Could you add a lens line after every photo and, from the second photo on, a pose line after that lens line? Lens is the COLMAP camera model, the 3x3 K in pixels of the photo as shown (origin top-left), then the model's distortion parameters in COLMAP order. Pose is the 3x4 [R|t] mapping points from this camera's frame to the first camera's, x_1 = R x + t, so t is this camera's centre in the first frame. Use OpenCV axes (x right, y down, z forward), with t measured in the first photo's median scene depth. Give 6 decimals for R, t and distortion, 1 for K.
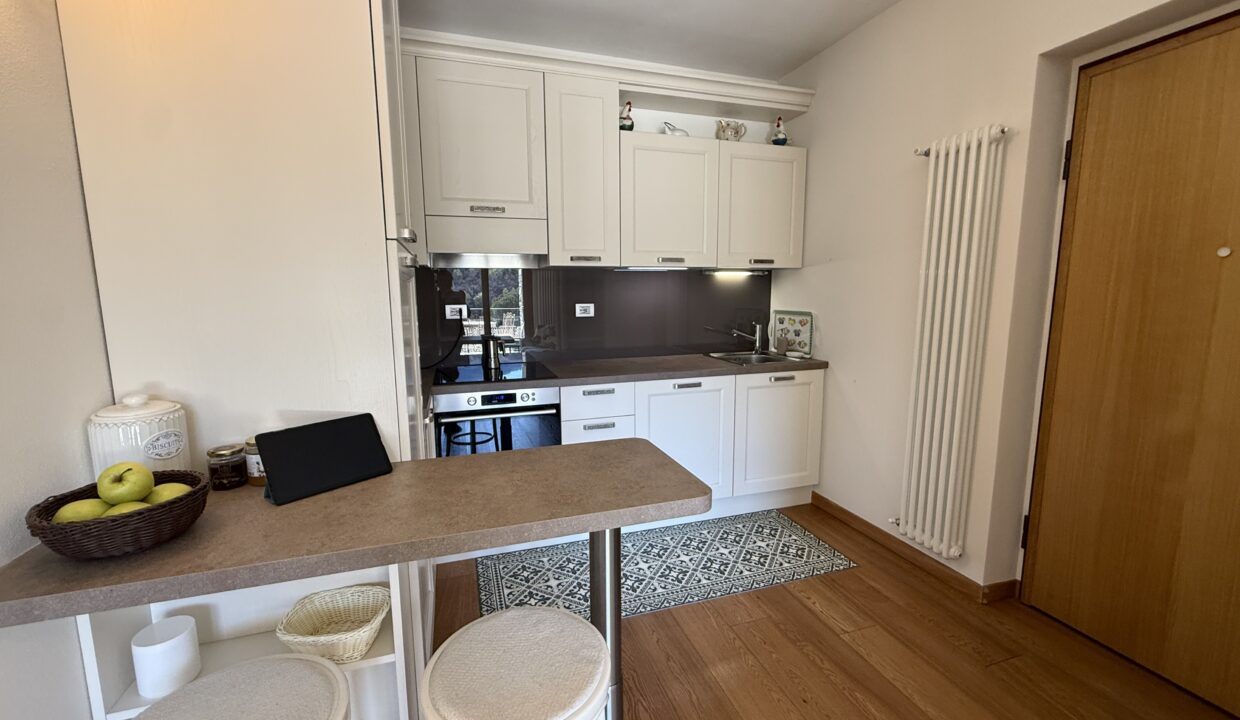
lens RADIAL K [[493.7, 0, 620.0], [0, 493.7, 360.0], [0, 0, 1]] dist [0.002184, 0.000173]
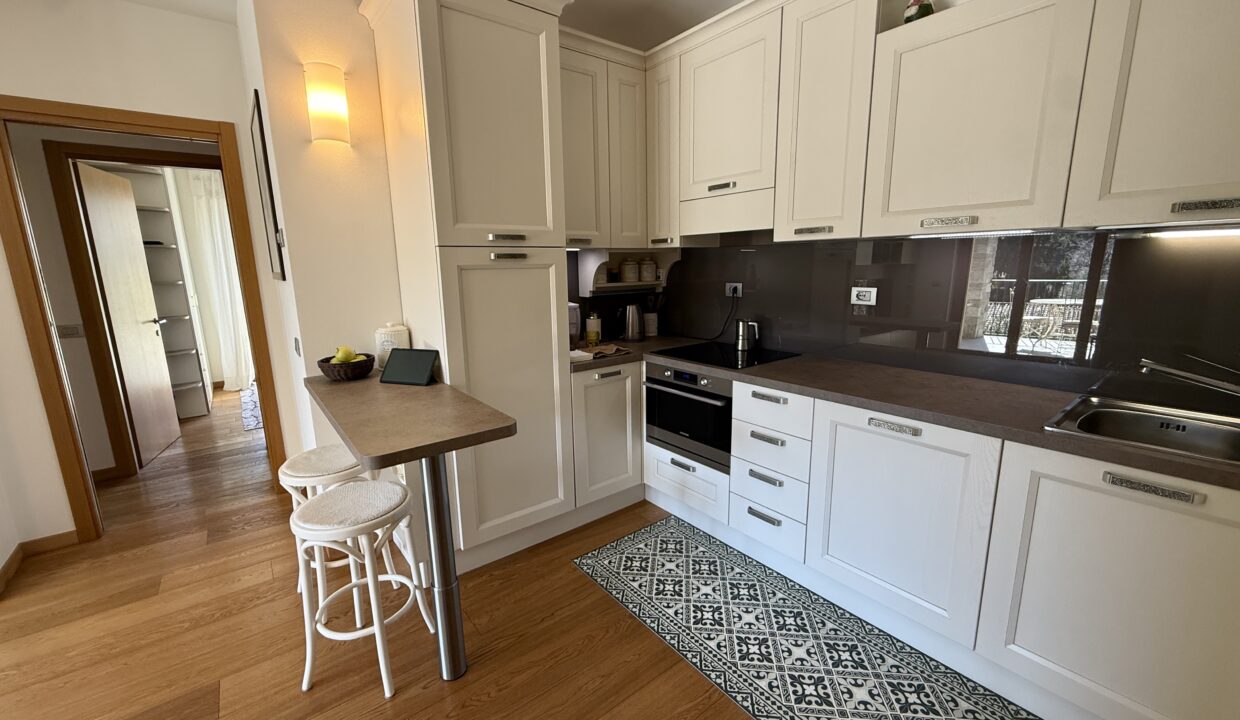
lens RADIAL K [[493.7, 0, 620.0], [0, 493.7, 360.0], [0, 0, 1]] dist [0.002184, 0.000173]
pose [[0.343335, 0.183279, -0.921157, 0.554402], [-0.116034, 0.981539, 0.152044, -0.083142], [0.932018, 0.054683, 0.358263, 0.425715]]
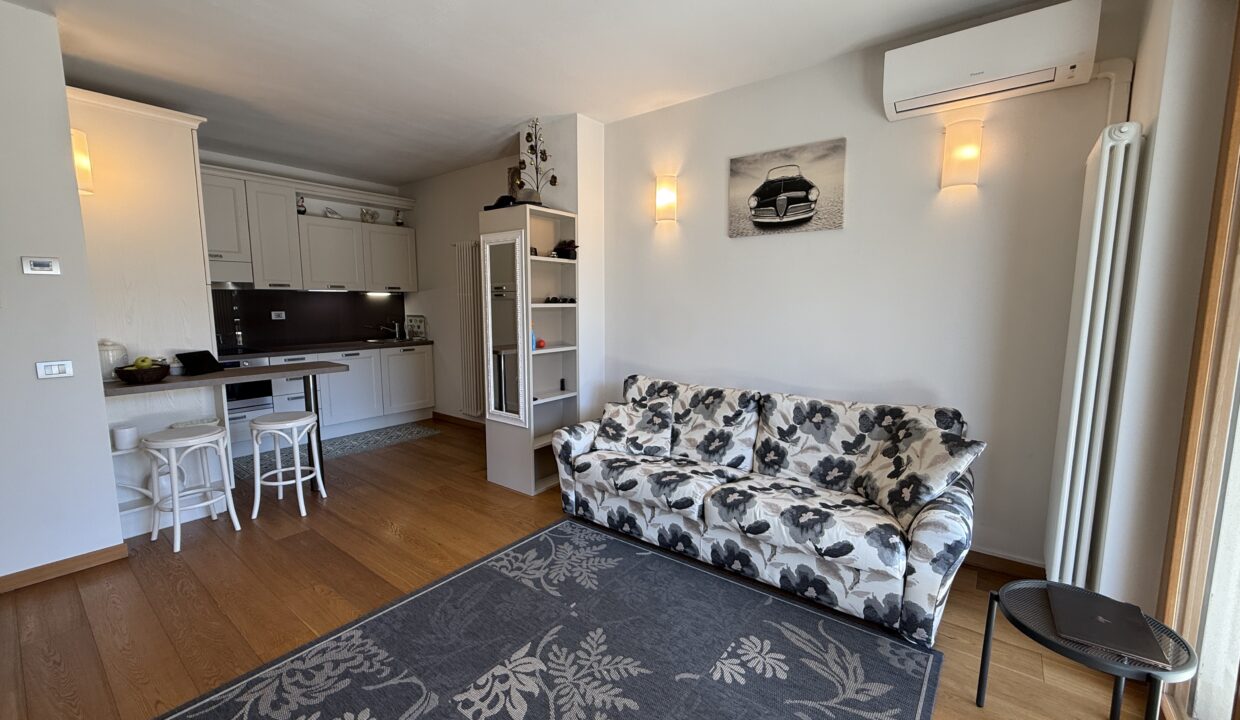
lens RADIAL K [[493.7, 0, 620.0], [0, 493.7, 360.0], [0, 0, 1]] dist [0.002184, 0.000173]
pose [[0.827817, -0.059208, 0.557864, -0.060881], [0.071134, 0.997467, 0.000309, 0.136292], [-0.556470, 0.039427, 0.829932, -1.059642]]
